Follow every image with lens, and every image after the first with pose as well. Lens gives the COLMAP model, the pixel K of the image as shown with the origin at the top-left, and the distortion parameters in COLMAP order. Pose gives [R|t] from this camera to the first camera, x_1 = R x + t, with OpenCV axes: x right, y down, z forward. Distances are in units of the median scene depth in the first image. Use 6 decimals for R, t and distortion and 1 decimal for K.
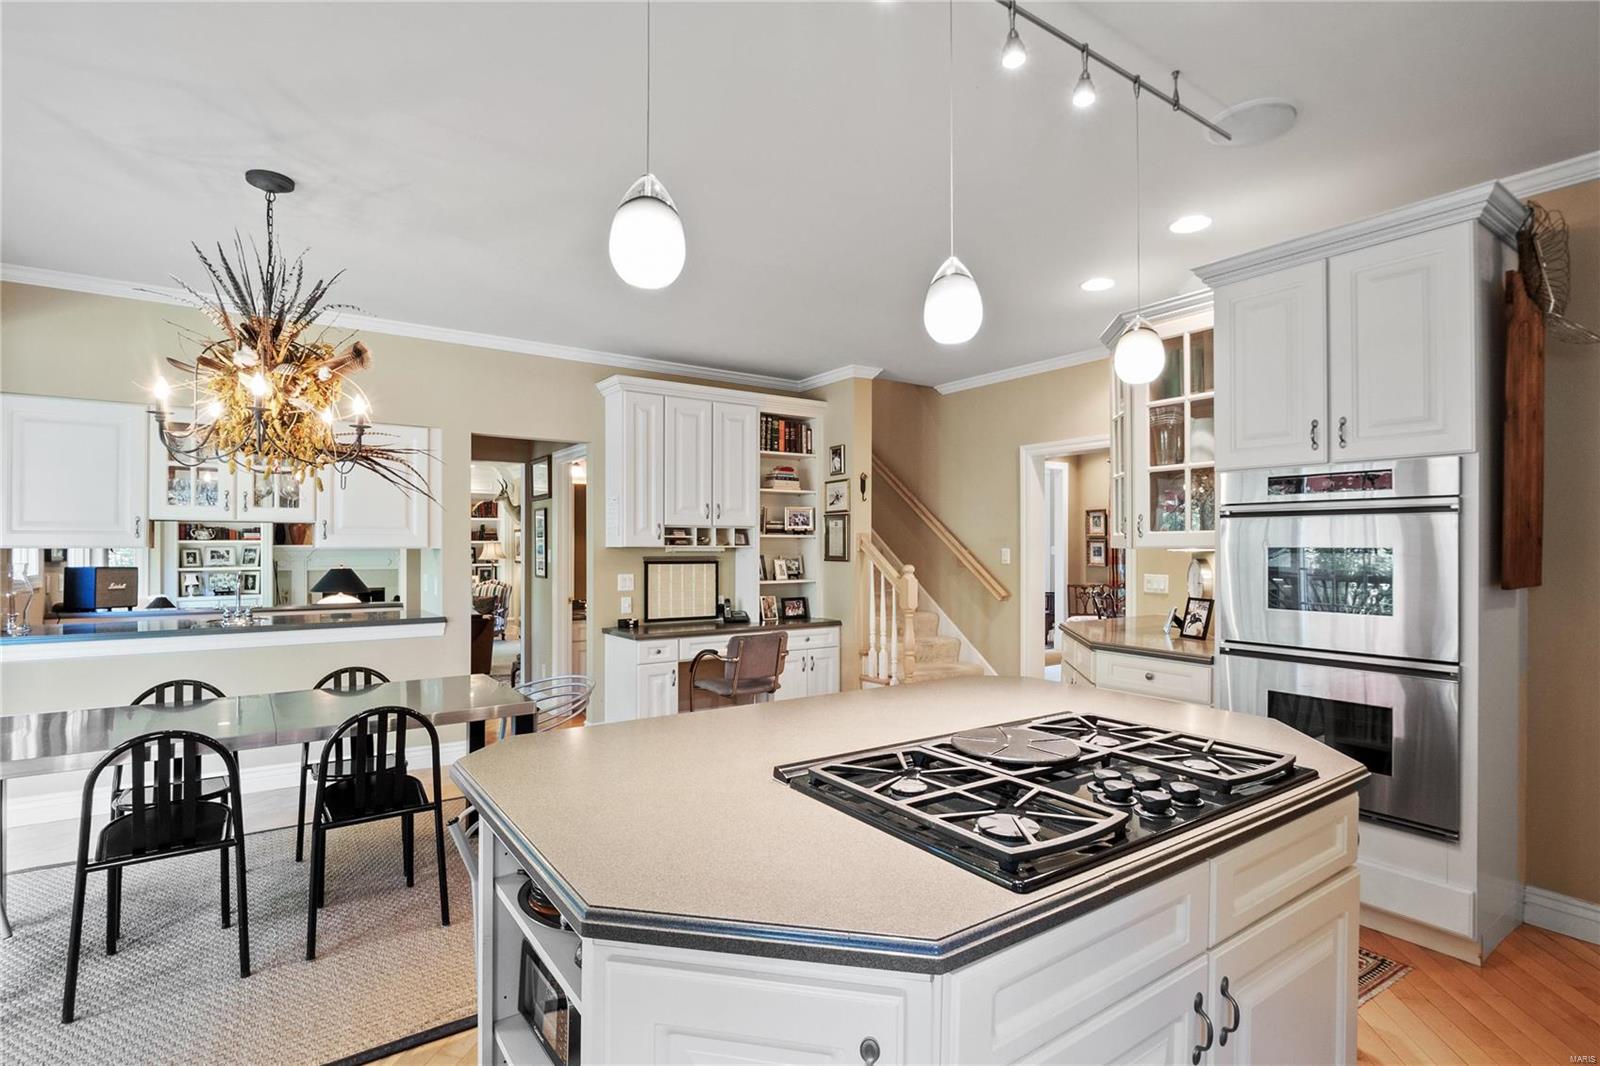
lens RADIAL K [[765.6, 0, 797.3], [0, 765.6, 541.9], [0, 0, 1]] dist [-0.013671, 0.000383]
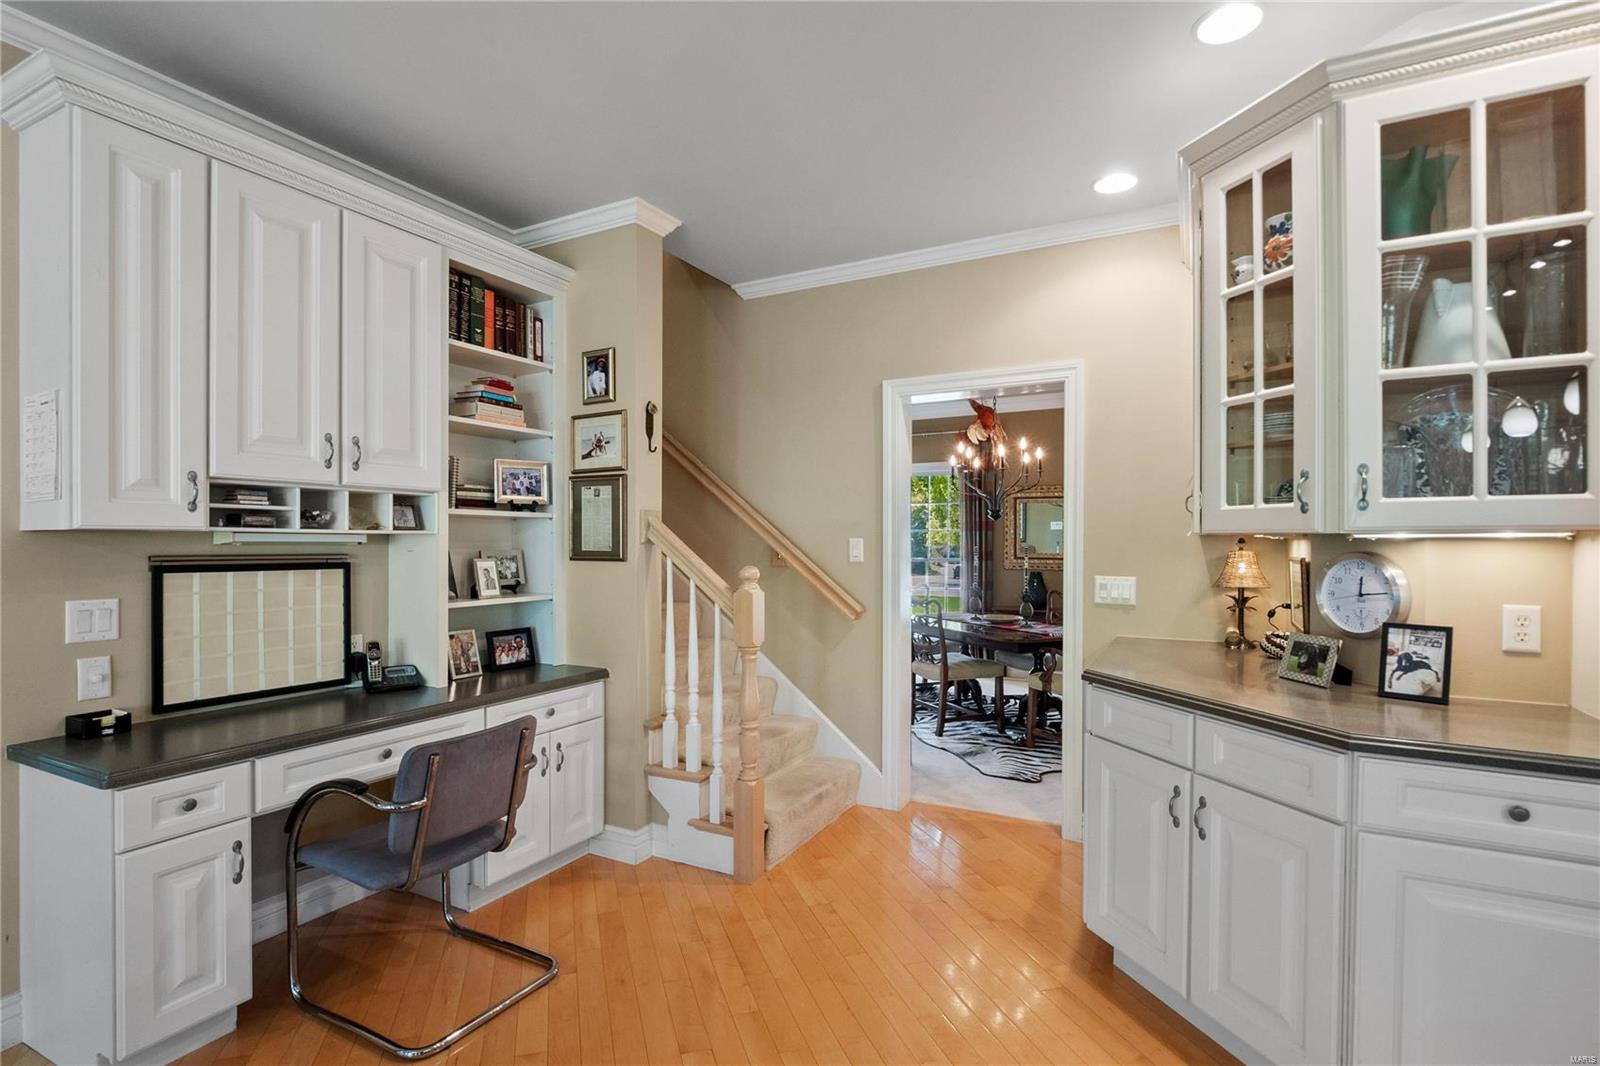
lens RADIAL K [[765.6, 0, 792.2], [0, 765.6, 545.2], [0, 0, 1]] dist [-0.013671, 0.000383]
pose [[0.891969, -0.001368, 0.452094, -0.073152], [-0.003534, 0.999944, 0.009999, 0.008428], [-0.452082, -0.010517, 0.891914, 0.459031]]
